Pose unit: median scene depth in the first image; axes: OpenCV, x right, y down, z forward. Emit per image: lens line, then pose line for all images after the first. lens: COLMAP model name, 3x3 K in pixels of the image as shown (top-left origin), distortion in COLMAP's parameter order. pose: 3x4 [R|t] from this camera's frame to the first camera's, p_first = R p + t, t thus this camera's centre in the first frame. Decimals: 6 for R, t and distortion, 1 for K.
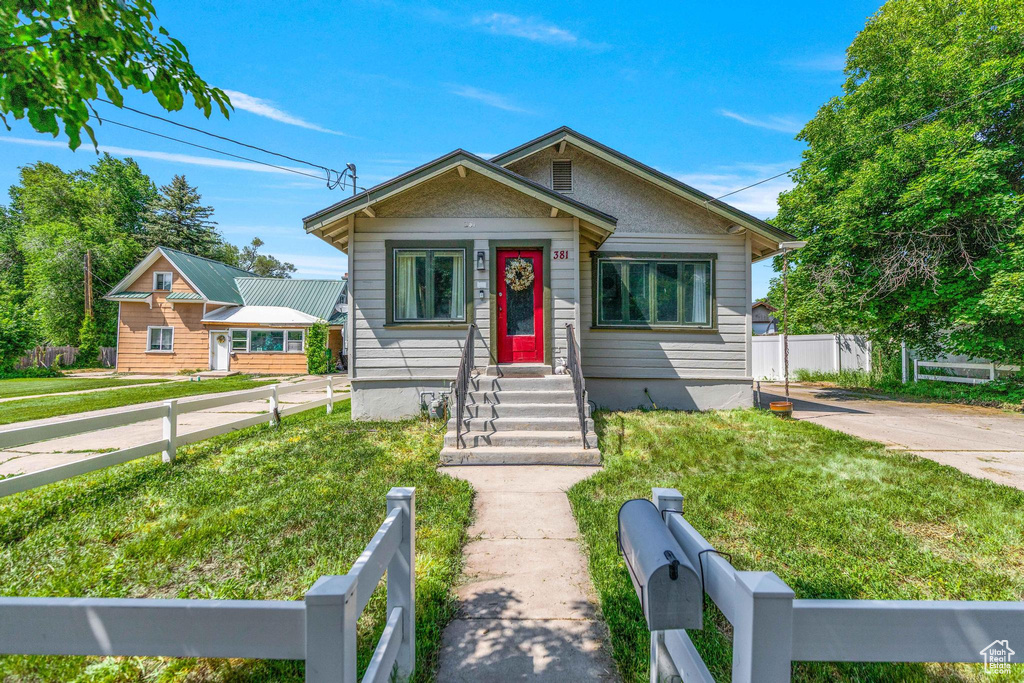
lens RADIAL K [[472.4, 0, 511.3], [0, 472.4, 337.9], [0, 0, 1]] dist [0.005027, 0.000793]
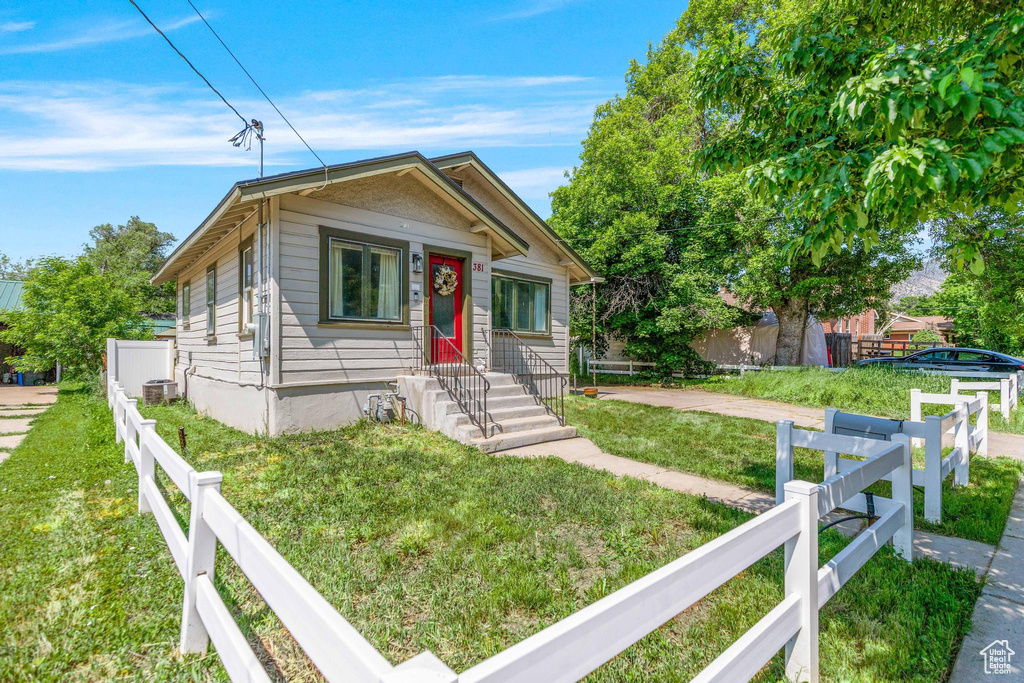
lens RADIAL K [[472.4, 0, 528.7], [0, 472.4, 351.5], [0, 0, 1]] dist [0.005027, 0.000793]
pose [[0.727437, 0.002872, 0.686168, -0.583303], [-0.015649, 0.999801, 0.012406, 0.010290], [-0.685996, -0.019762, 0.727337, 0.090329]]
